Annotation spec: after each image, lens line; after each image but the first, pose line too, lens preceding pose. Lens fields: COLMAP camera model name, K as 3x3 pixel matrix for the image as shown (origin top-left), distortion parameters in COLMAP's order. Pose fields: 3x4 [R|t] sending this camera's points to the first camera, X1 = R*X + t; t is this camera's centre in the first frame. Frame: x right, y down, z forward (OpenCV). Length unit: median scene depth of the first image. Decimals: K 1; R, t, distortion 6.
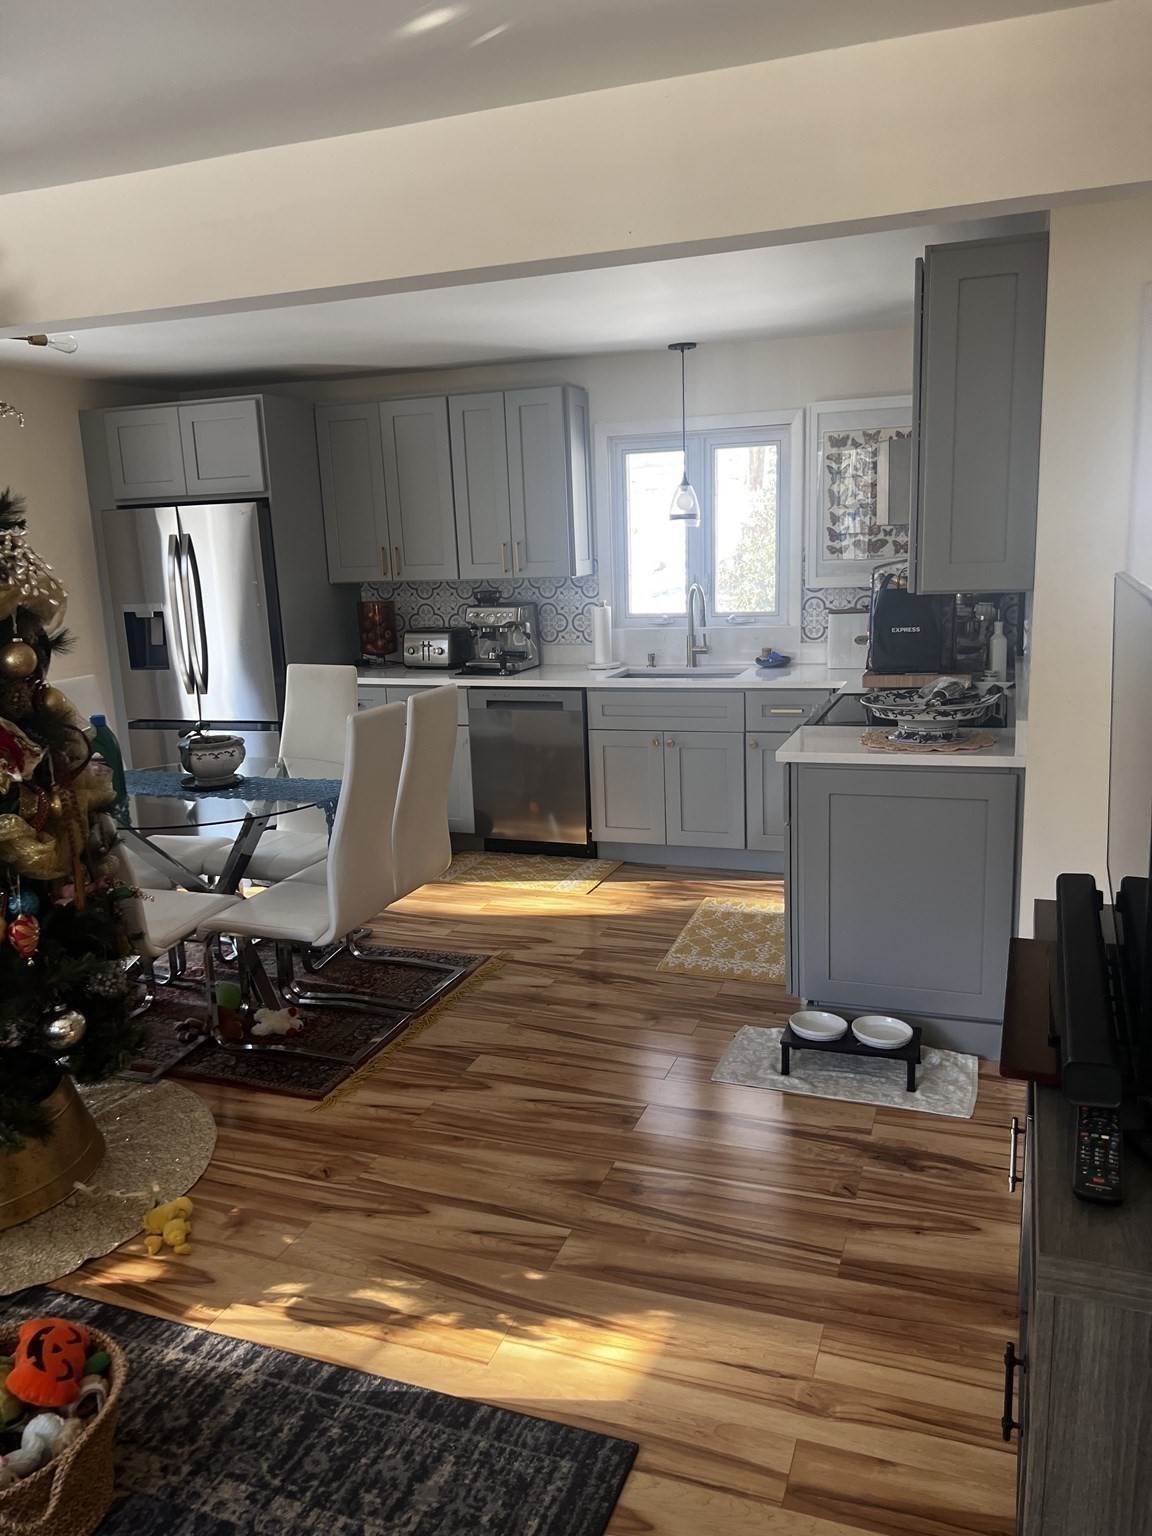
lens RADIAL K [[1153.8, 0, 580.9], [0, 1153.8, 774.6], [0, 0, 1]] dist [0.055872, -0.041353]
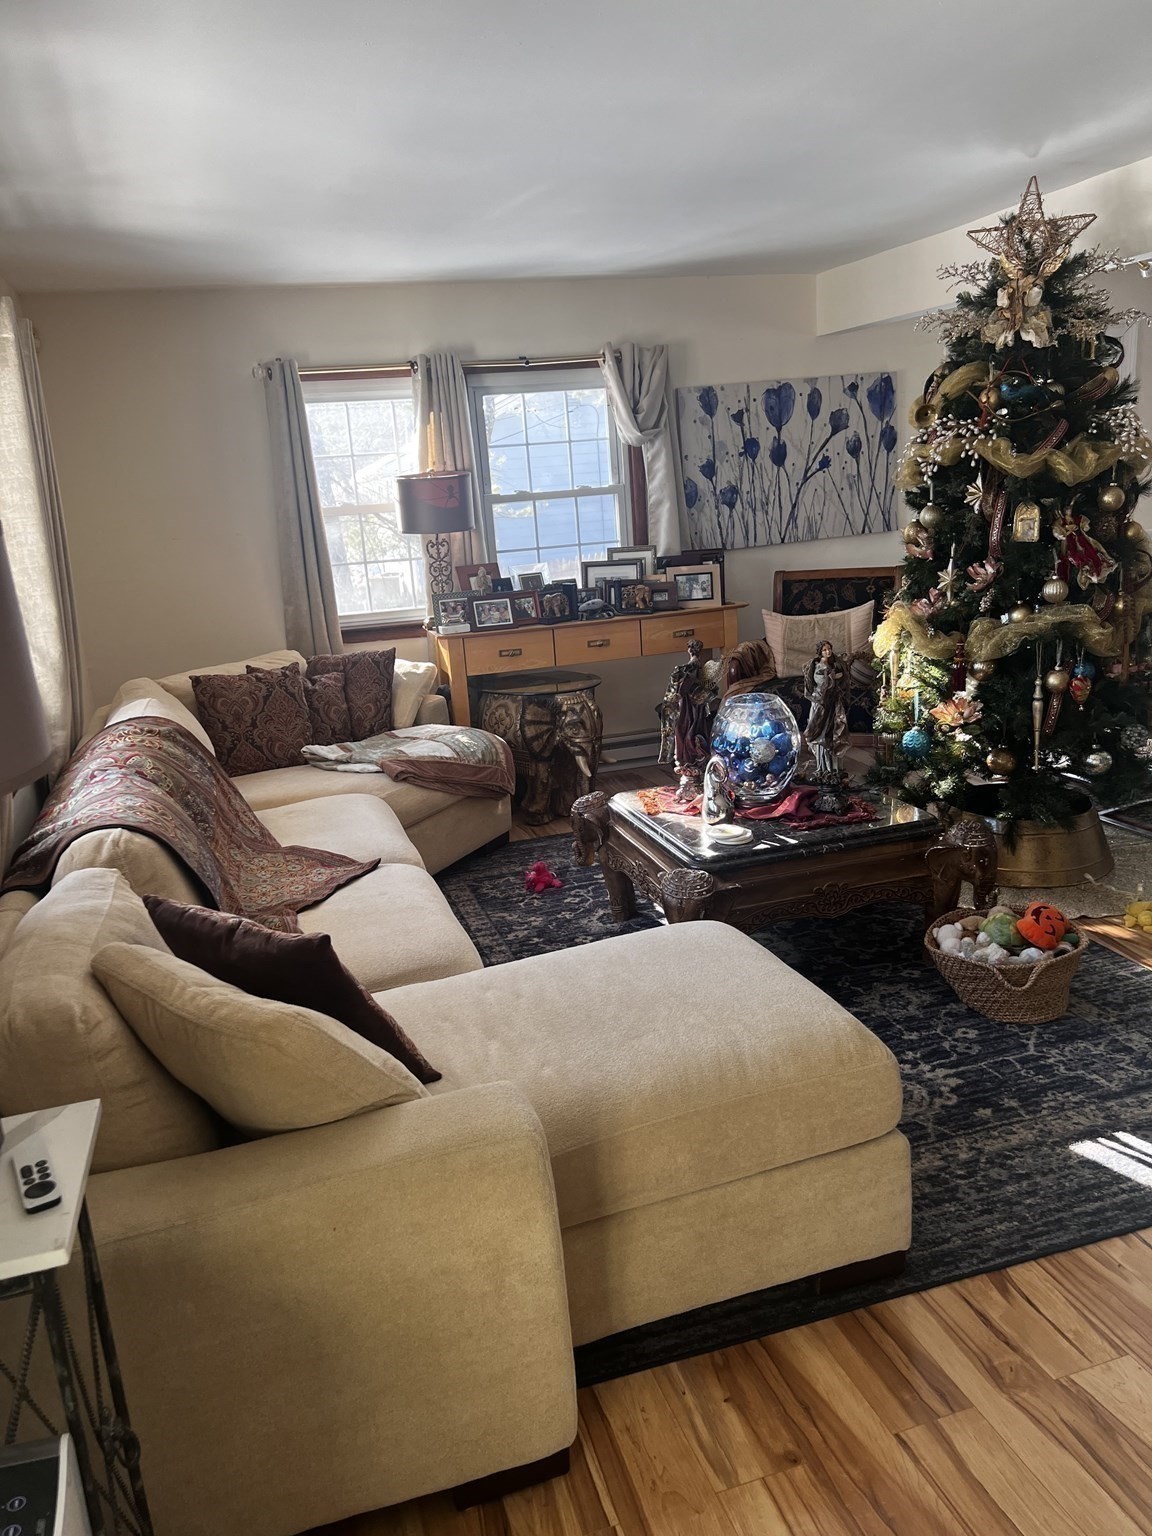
lens RADIAL K [[1153.8, 0, 582.7], [0, 1153.8, 771.0], [0, 0, 1]] dist [0.055872, -0.041353]
pose [[0.619466, 0.190397, -0.761584, 0.259350], [-0.112280, 0.981657, 0.154089, 0.078684], [0.776952, -0.009942, 0.629481, -0.393366]]
